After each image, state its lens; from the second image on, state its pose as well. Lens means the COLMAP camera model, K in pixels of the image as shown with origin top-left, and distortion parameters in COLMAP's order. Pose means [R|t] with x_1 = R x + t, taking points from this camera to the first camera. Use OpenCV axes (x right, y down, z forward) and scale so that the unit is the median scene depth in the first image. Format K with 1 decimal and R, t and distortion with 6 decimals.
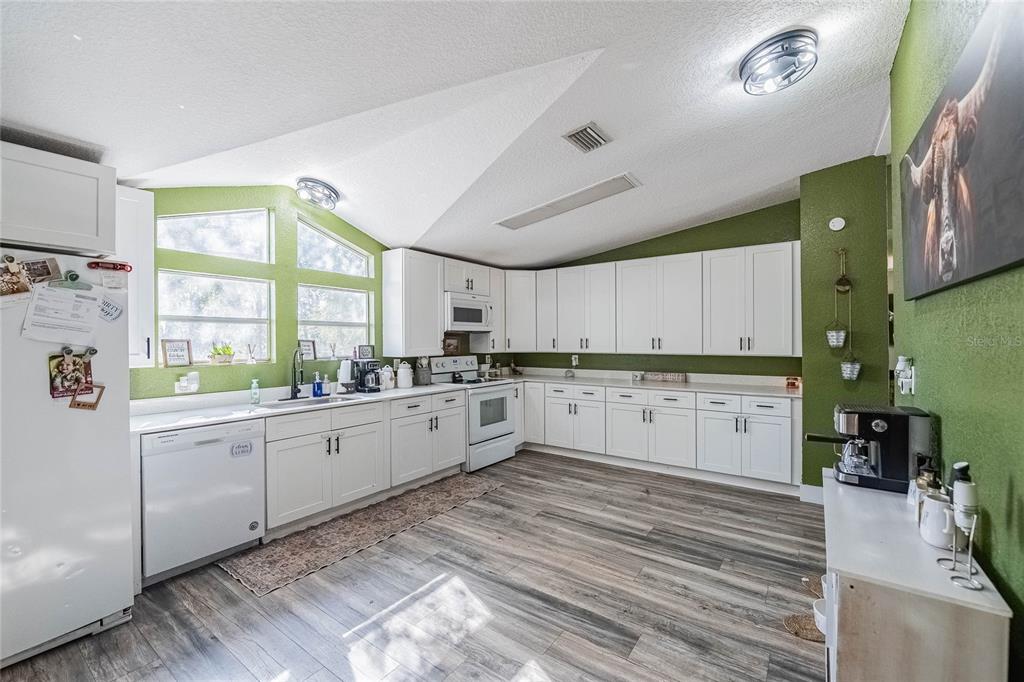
lens RADIAL K [[415.0, 0, 511.9], [0, 415.0, 335.1], [0, 0, 1]] dist [-0.015612, 0.000296]
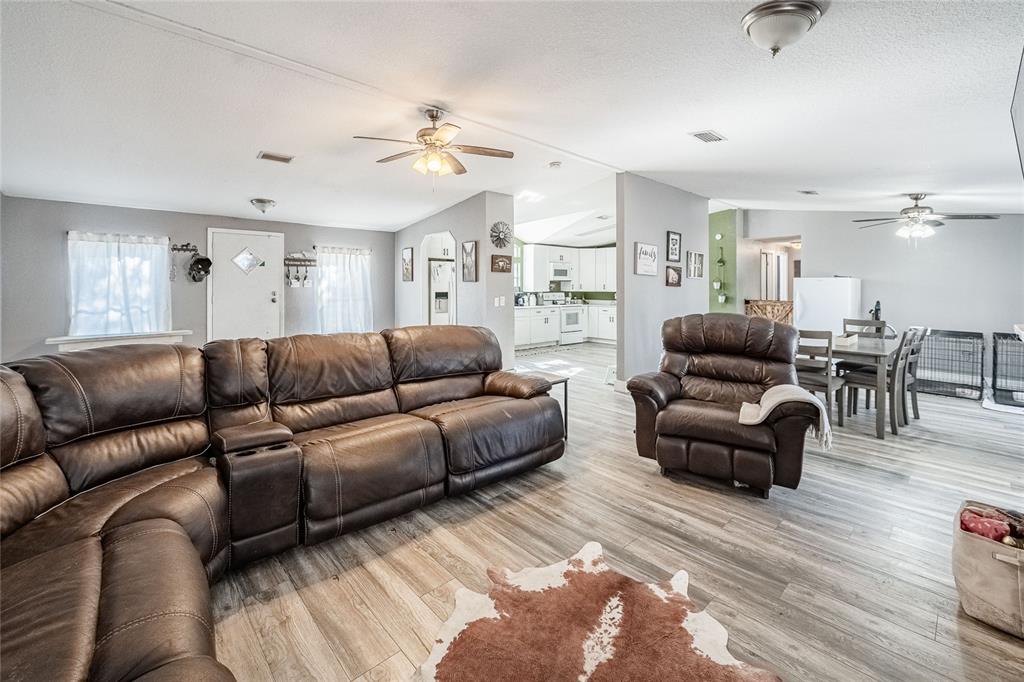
lens RADIAL K [[415.0, 0, 503.3], [0, 415.0, 294.9], [0, 0, 1]] dist [-0.015612, 0.000296]
pose [[0.975370, 0.016683, -0.219944, 0.091599], [-0.008808, 0.999286, 0.036738, -0.013873], [0.220400, -0.033896, 0.974820, -1.370006]]
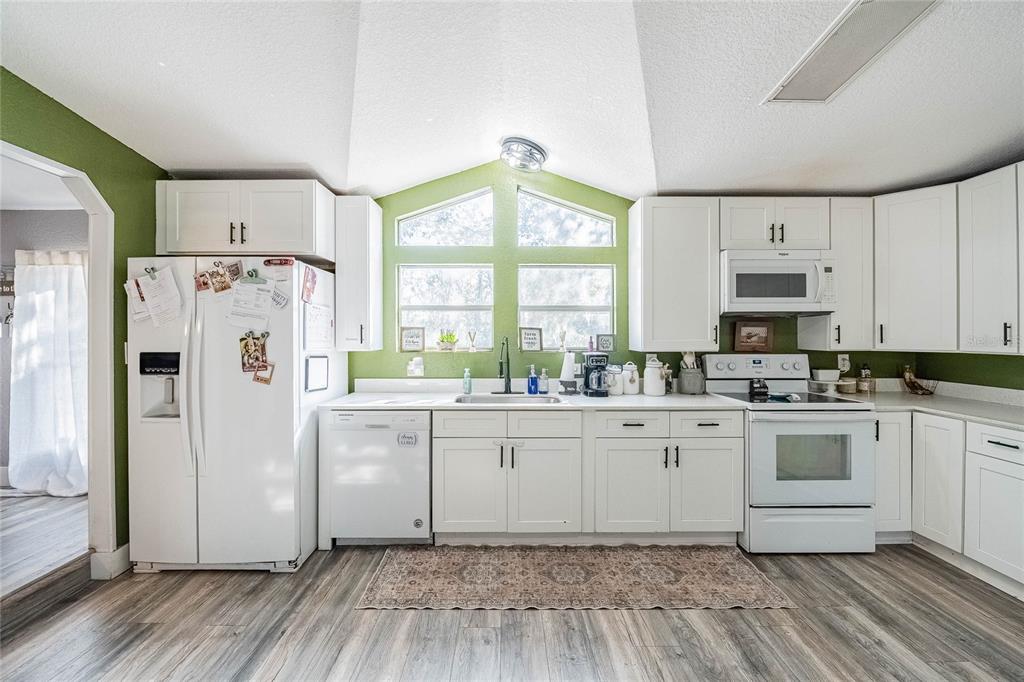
lens RADIAL K [[415.0, 0, 514.3], [0, 415.0, 333.2], [0, 0, 1]] dist [-0.015612, 0.000296]
pose [[0.595610, 0.003541, -0.803266, 0.184951], [0.007746, 0.999918, 0.010151, 0.013687], [0.803236, -0.012268, 0.595534, 0.431684]]
